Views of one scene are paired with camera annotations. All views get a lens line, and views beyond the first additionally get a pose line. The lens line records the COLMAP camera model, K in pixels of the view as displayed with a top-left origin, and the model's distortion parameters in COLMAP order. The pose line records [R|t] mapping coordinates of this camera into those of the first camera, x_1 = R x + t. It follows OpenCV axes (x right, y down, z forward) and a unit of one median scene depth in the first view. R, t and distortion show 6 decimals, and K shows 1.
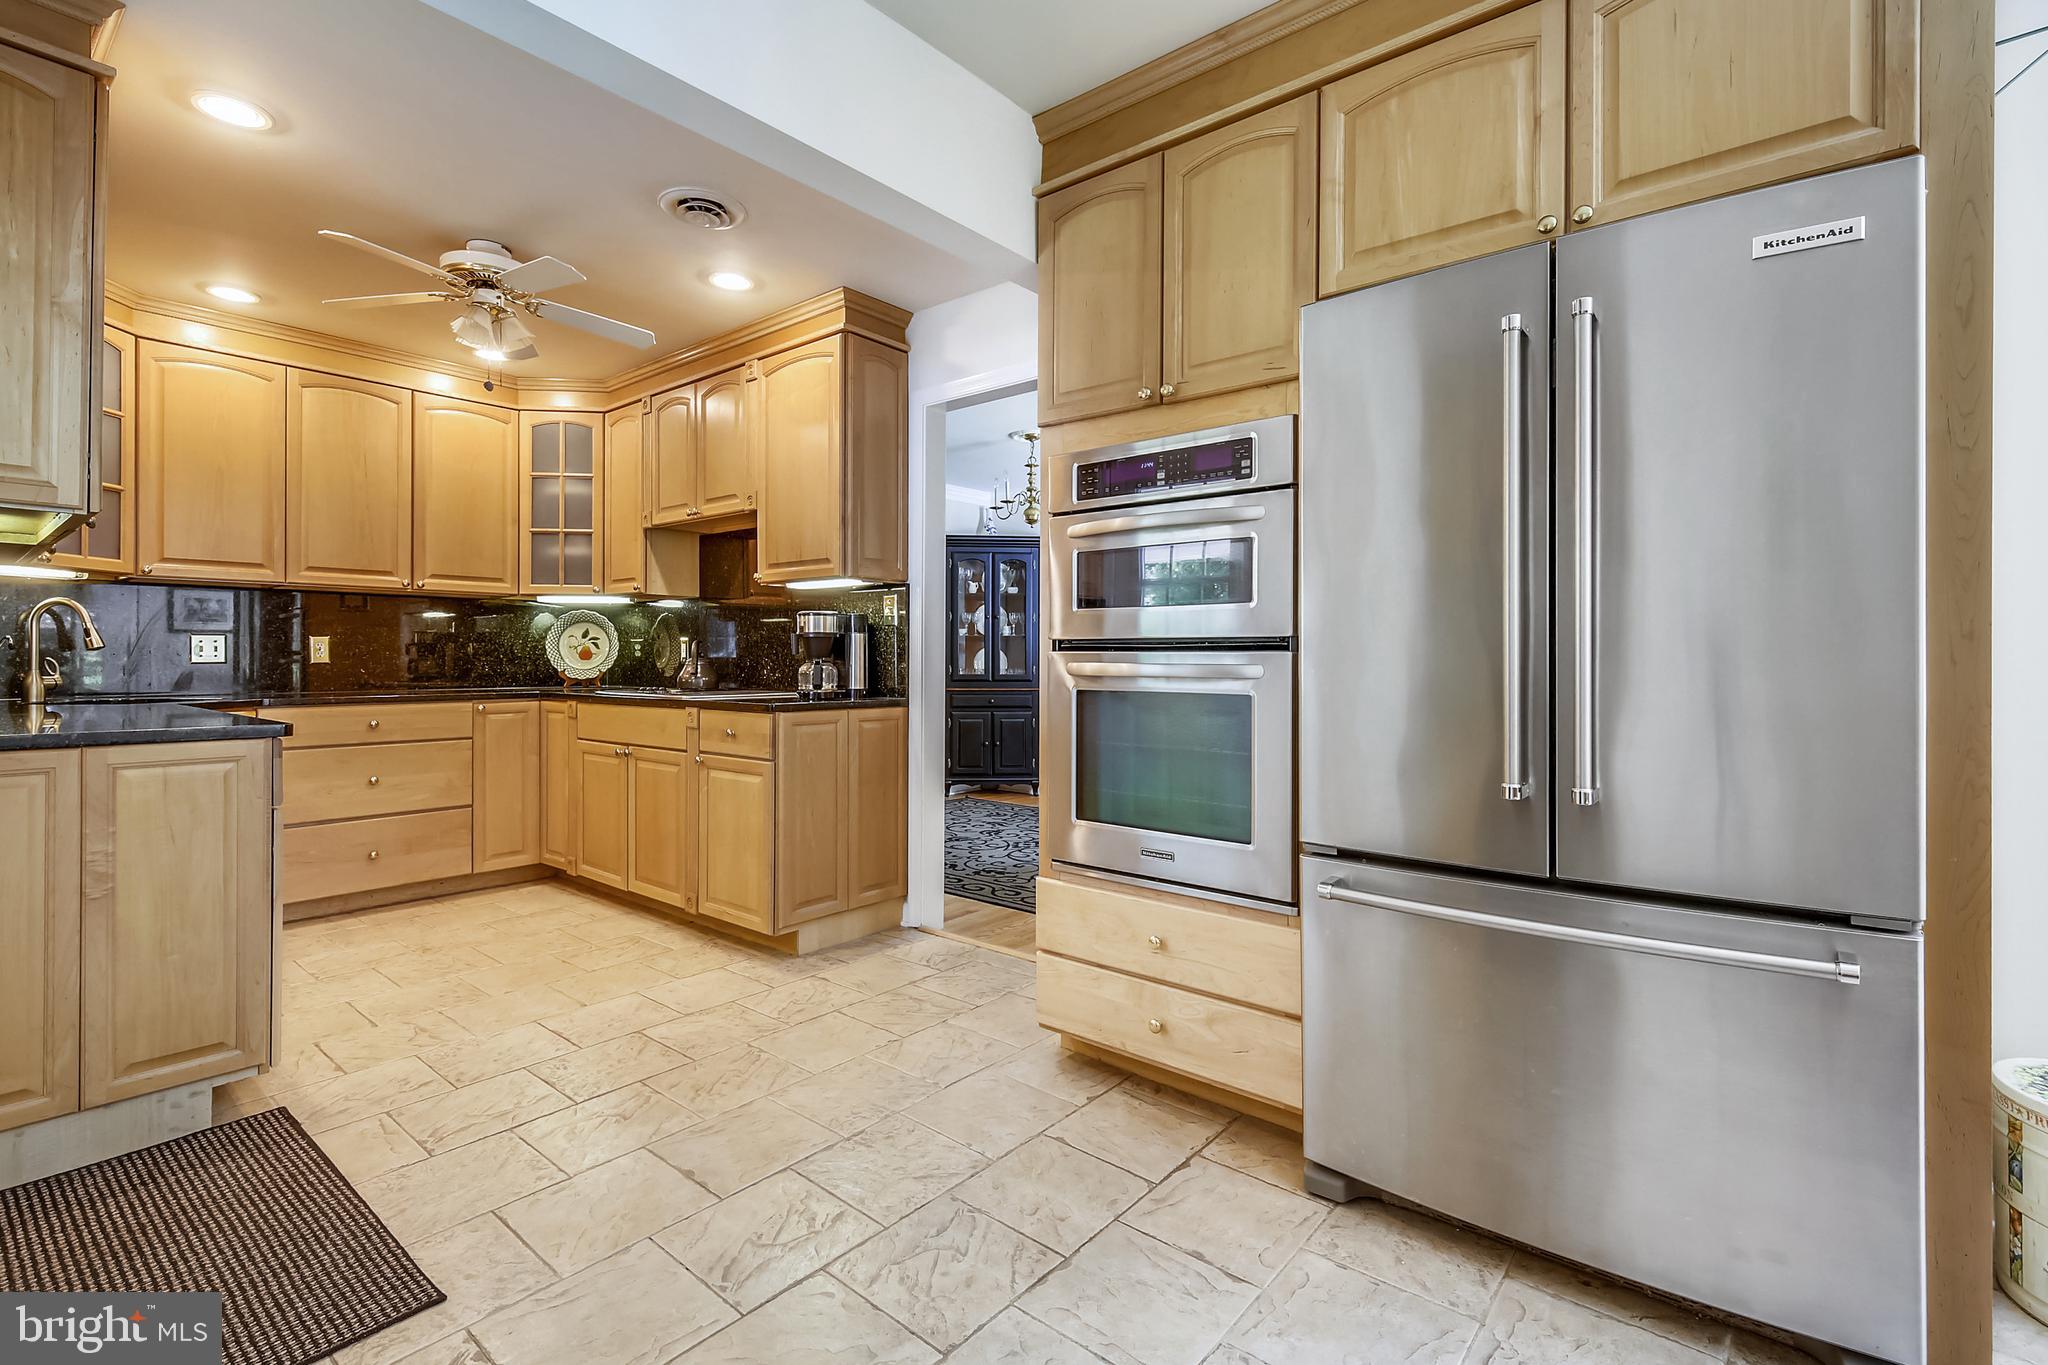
lens RADIAL K [[1004.8, 0, 1045.1], [0, 1004.8, 651.6], [0, 0, 1]] dist [0.022808, -0.000294]
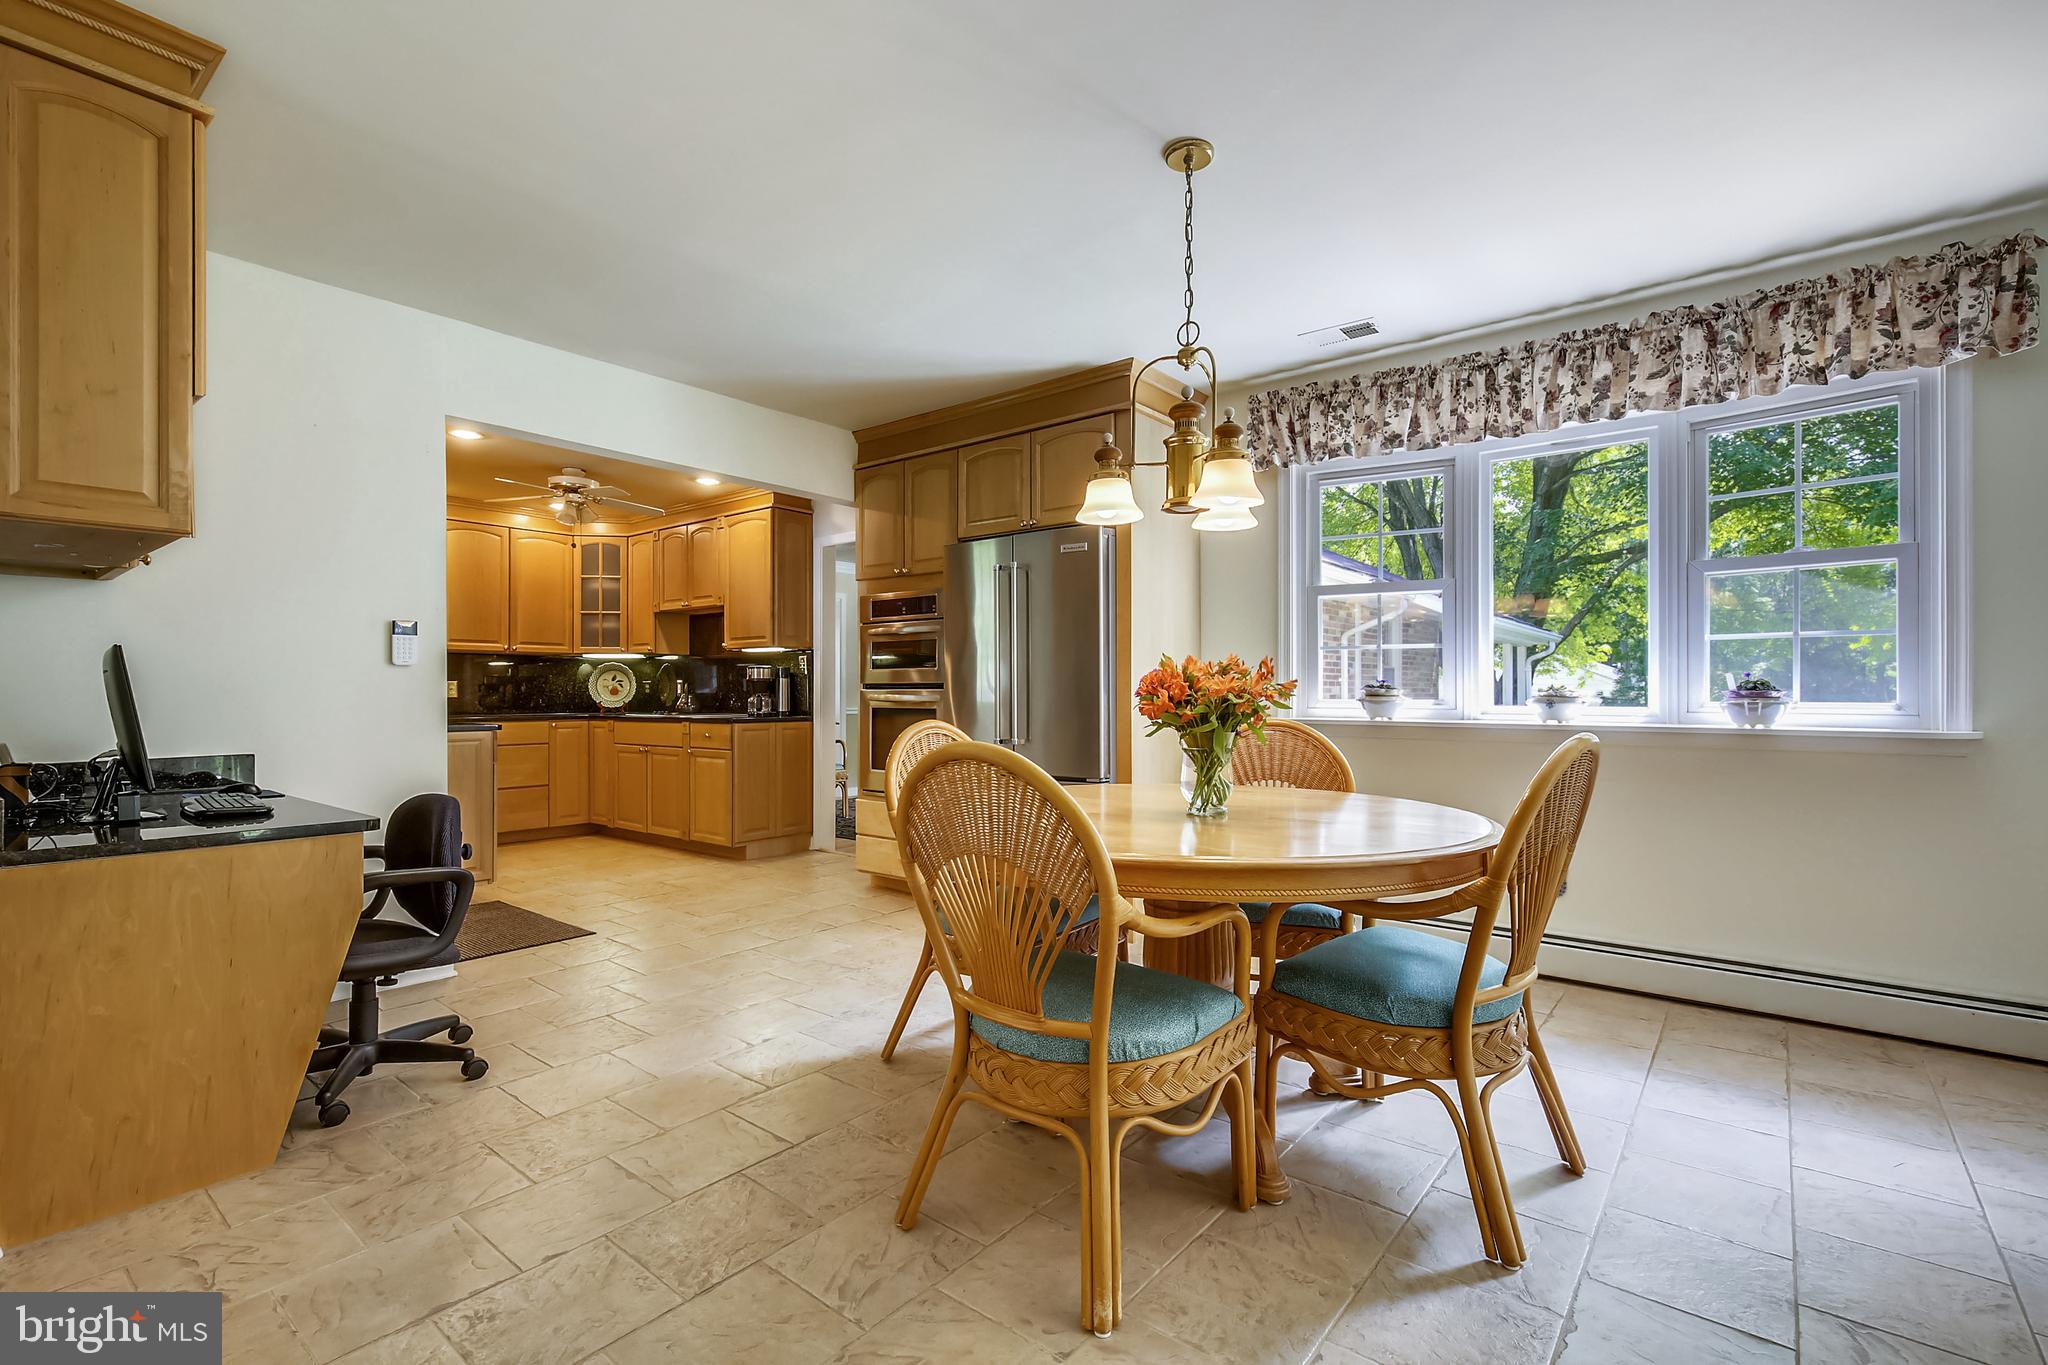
lens RADIAL K [[921.4, 0, 1032.8], [0, 921.4, 686.4], [0, 0, 1]] dist [0.004321, -0.001092]
pose [[0.999607, -0.003153, 0.027862, 0.177453], [0.003182, 0.999994, -0.000992, -0.001670], [-0.027858, 0.001080, 0.999611, -0.527096]]
